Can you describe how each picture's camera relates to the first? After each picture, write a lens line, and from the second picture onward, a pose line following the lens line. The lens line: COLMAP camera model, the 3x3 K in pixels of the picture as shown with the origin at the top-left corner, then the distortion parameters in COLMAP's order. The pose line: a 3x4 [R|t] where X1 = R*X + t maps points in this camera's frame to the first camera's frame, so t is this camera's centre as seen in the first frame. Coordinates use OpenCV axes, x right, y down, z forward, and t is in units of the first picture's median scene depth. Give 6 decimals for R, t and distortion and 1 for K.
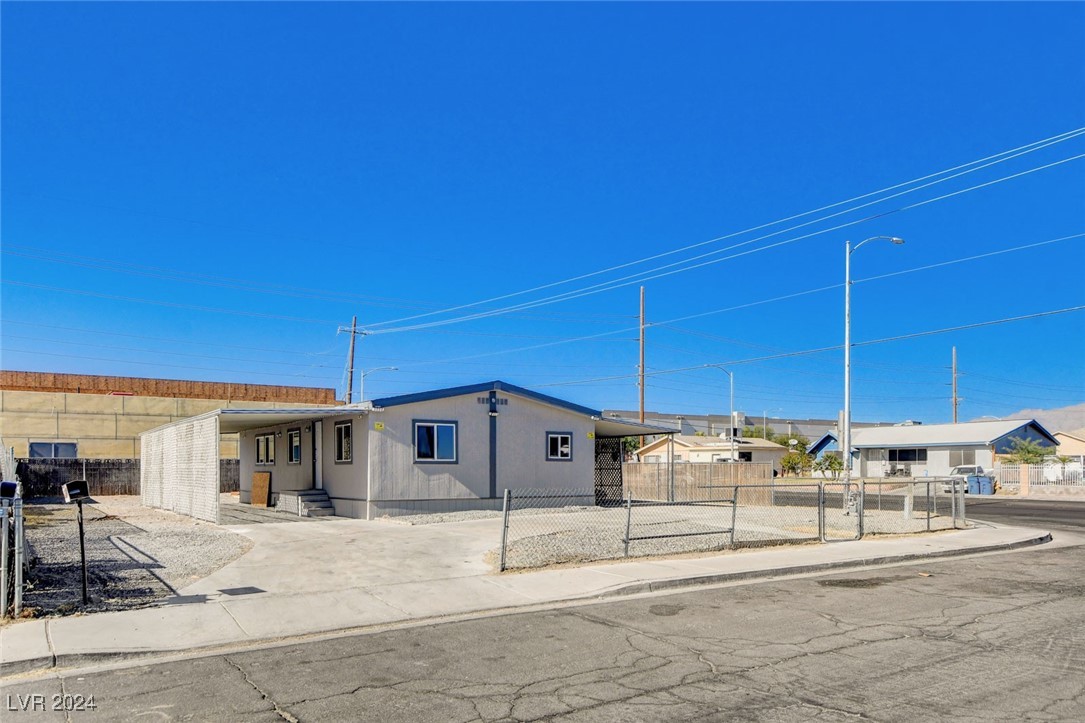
lens RADIAL K [[812.5, 0, 540.8], [0, 812.5, 371.1], [0, 0, 1]] dist [-0.008644, 0.006532]
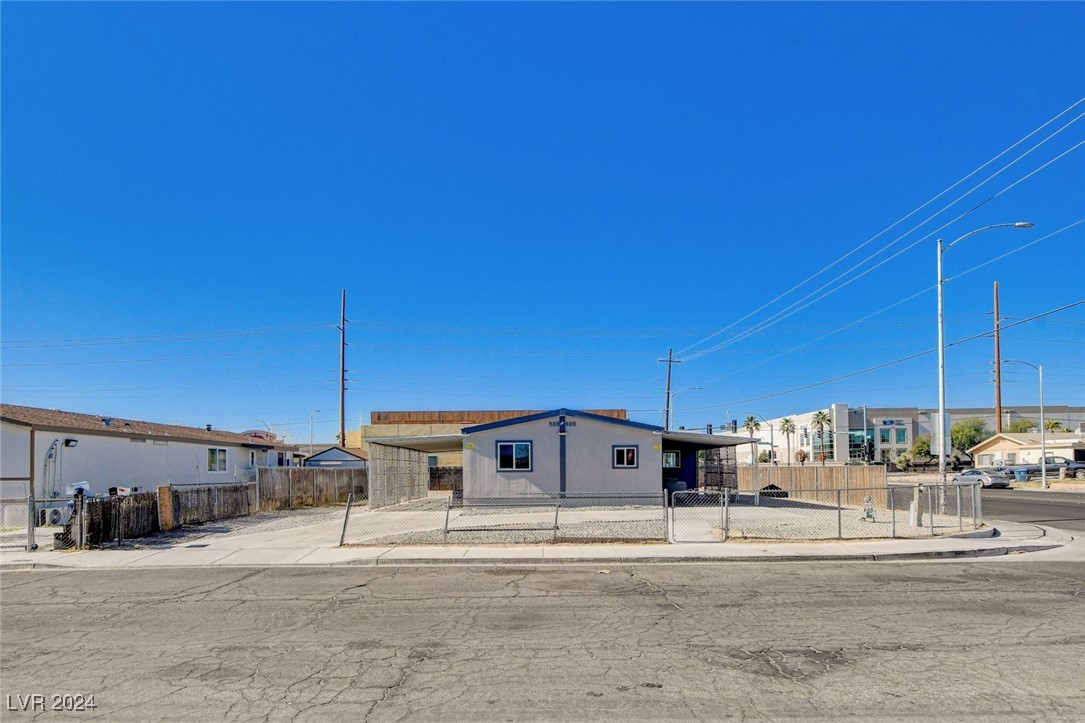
lens RADIAL K [[678.9, 0, 541.9], [0, 678.9, 391.6], [0, 0, 1]] dist [-0.023990, 0.003800]
pose [[0.821608, -0.069146, -0.565844, 0.543320], [0.074287, 0.997139, -0.013985, -0.002176], [0.565192, -0.030545, 0.824393, 0.078281]]
